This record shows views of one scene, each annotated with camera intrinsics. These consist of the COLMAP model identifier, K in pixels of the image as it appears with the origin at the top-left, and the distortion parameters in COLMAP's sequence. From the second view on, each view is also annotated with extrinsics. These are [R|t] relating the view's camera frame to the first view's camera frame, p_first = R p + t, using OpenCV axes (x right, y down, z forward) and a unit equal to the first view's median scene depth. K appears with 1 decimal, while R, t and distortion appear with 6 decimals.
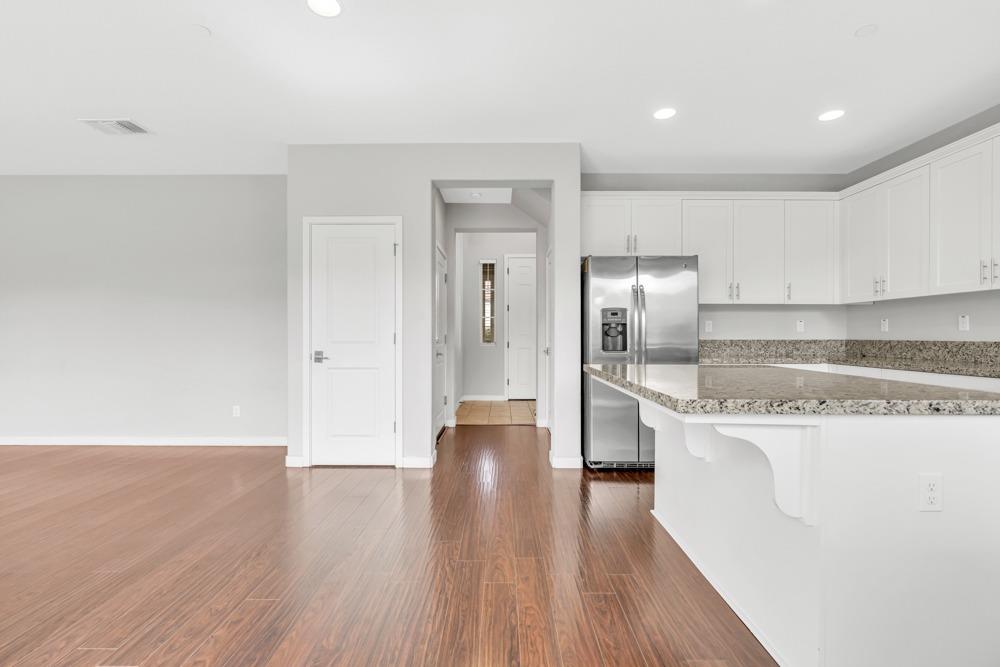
lens RADIAL K [[450.4, 0, 499.5], [0, 450.4, 334.2], [0, 0, 1]] dist [0.001759, 0.000220]
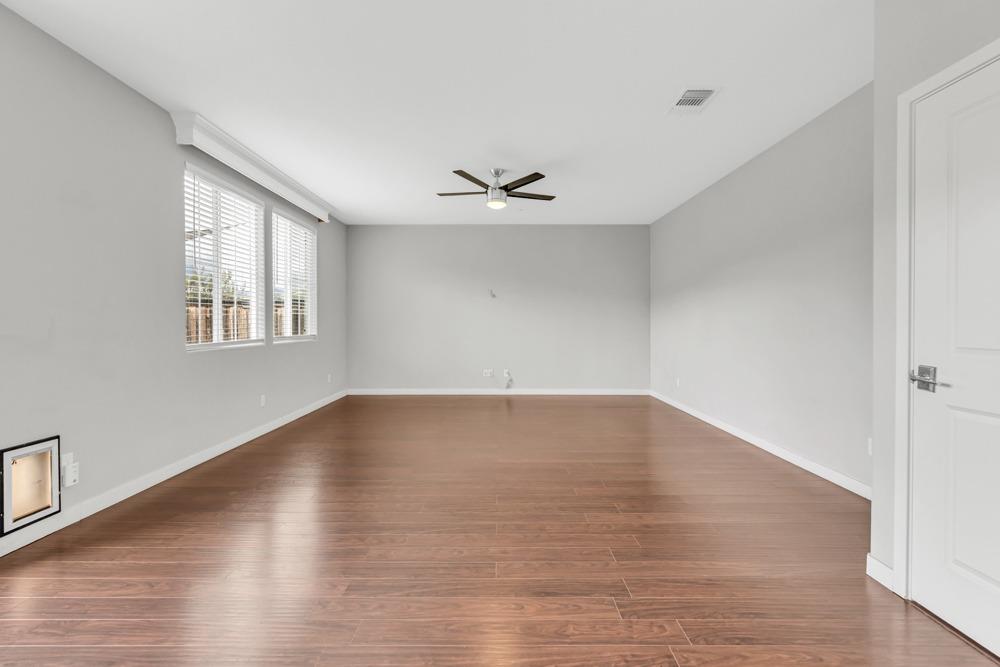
lens RADIAL K [[450.4, 0, 500.7], [0, 450.4, 325.2], [0, 0, 1]] dist [0.001759, 0.000220]
pose [[0.010970, 0.003184, -0.999935, 0.063318], [-0.001182, 0.999994, 0.003171, -0.006470], [0.999939, 0.001147, 0.010974, 0.552419]]
